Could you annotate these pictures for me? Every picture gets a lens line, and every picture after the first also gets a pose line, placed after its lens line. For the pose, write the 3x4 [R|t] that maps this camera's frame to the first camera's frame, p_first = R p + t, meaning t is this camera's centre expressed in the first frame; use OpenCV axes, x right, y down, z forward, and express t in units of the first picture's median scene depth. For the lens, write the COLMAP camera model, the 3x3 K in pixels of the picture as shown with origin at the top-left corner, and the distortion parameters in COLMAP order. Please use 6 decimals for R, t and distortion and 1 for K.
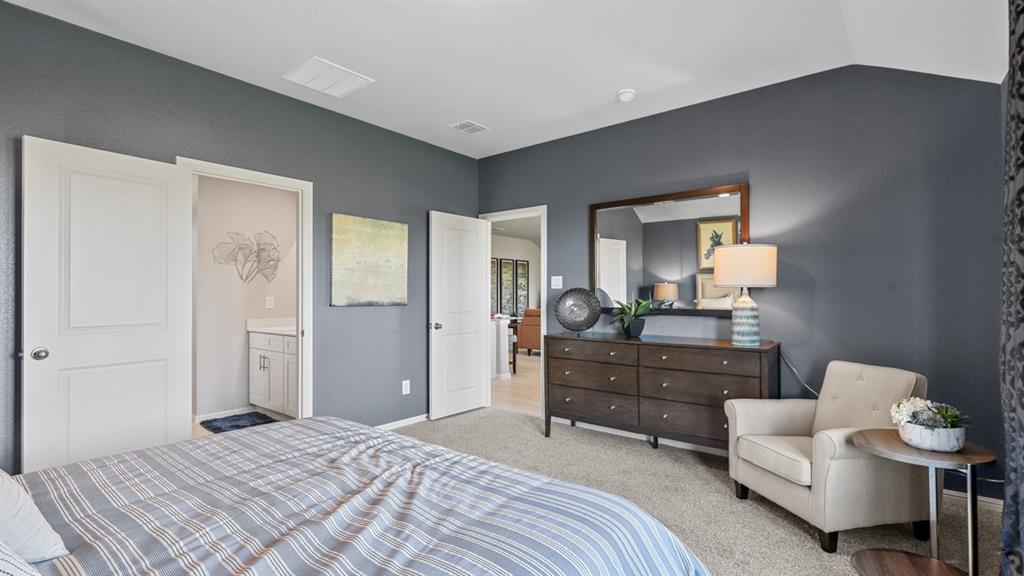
lens RADIAL K [[467.0, 0, 515.9], [0, 467.0, 295.2], [0, 0, 1]] dist [0.002525, 0.000163]
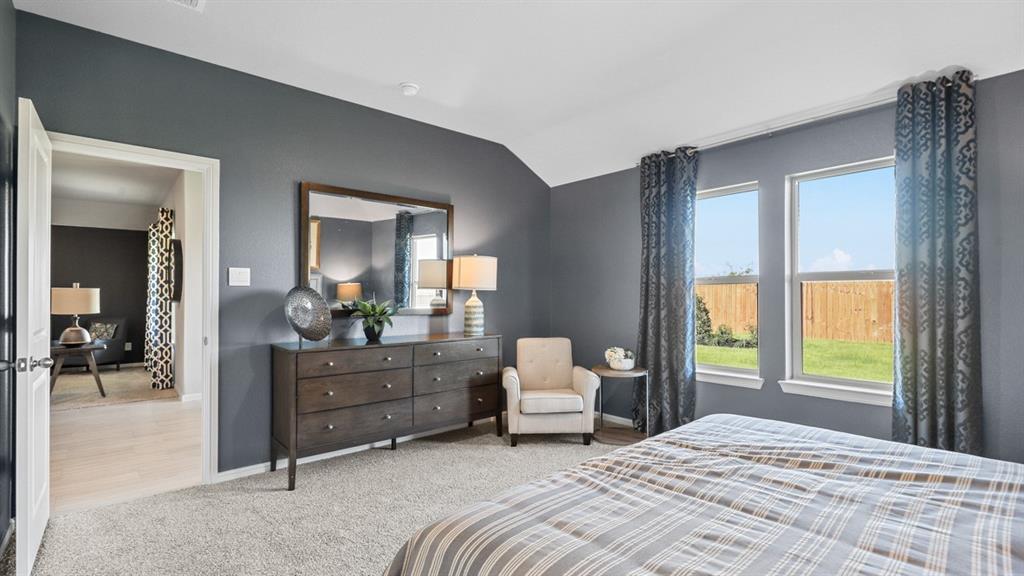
lens RADIAL K [[467.0, 0, 510.2], [0, 467.0, 289.8], [0, 0, 1]] dist [0.002525, 0.000163]
pose [[0.168922, 0.020514, 0.985416, -1.291124], [-0.004243, 0.999789, -0.020086, 0.012165], [-0.985620, -0.000789, 0.168973, 1.169125]]
